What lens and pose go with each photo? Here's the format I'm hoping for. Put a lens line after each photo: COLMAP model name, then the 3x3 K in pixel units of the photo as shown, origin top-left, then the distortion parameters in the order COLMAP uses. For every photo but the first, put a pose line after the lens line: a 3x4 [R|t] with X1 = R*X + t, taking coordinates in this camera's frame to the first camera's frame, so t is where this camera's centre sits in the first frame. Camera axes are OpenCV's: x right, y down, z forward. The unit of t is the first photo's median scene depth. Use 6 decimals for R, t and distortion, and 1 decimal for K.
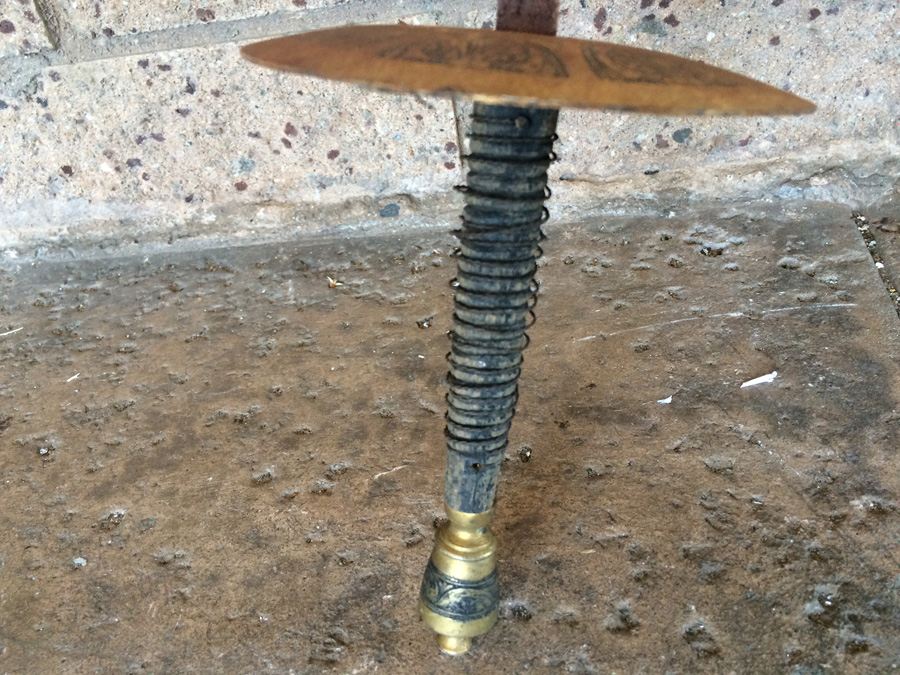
lens RADIAL K [[758.6, 0, 450.1], [0, 758.6, 349.3], [0, 0, 1]] dist [0.086027, -0.119922]
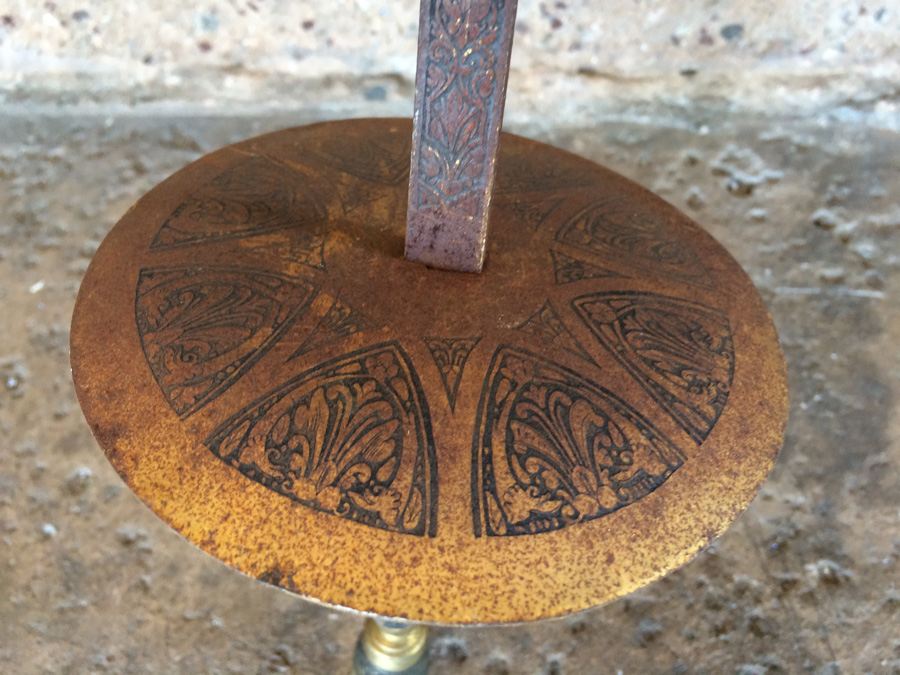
lens RADIAL K [[770.1, 0, 449.9], [0, 770.1, 343.2], [0, 0, 1]] dist [0.073351, -0.124161]
pose [[0.997256, 0.063232, -0.038498, 0.081919], [-0.045133, 0.931521, 0.360876, -0.360072], [0.058680, -0.358149, 0.931819, 0.140833]]
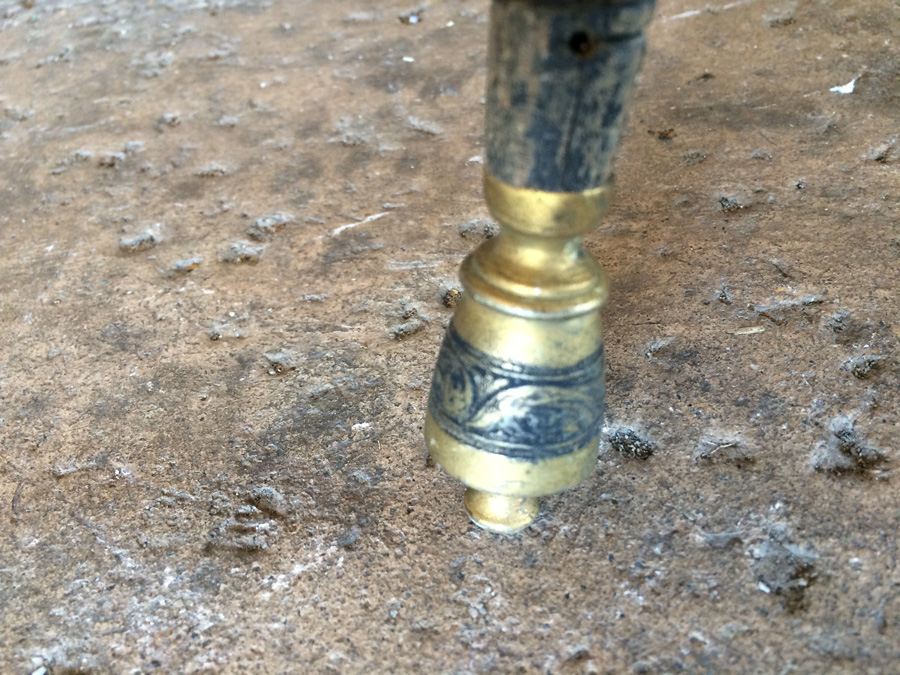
lens RADIAL K [[770.1, 0, 449.9], [0, 770.1, 343.2], [0, 0, 1]] dist [0.073351, -0.124161]
pose [[0.999513, -0.026687, 0.016150, -0.025714], [0.023678, 0.986150, 0.164158, 0.163087], [-0.020308, -0.163695, 0.986302, 0.436750]]
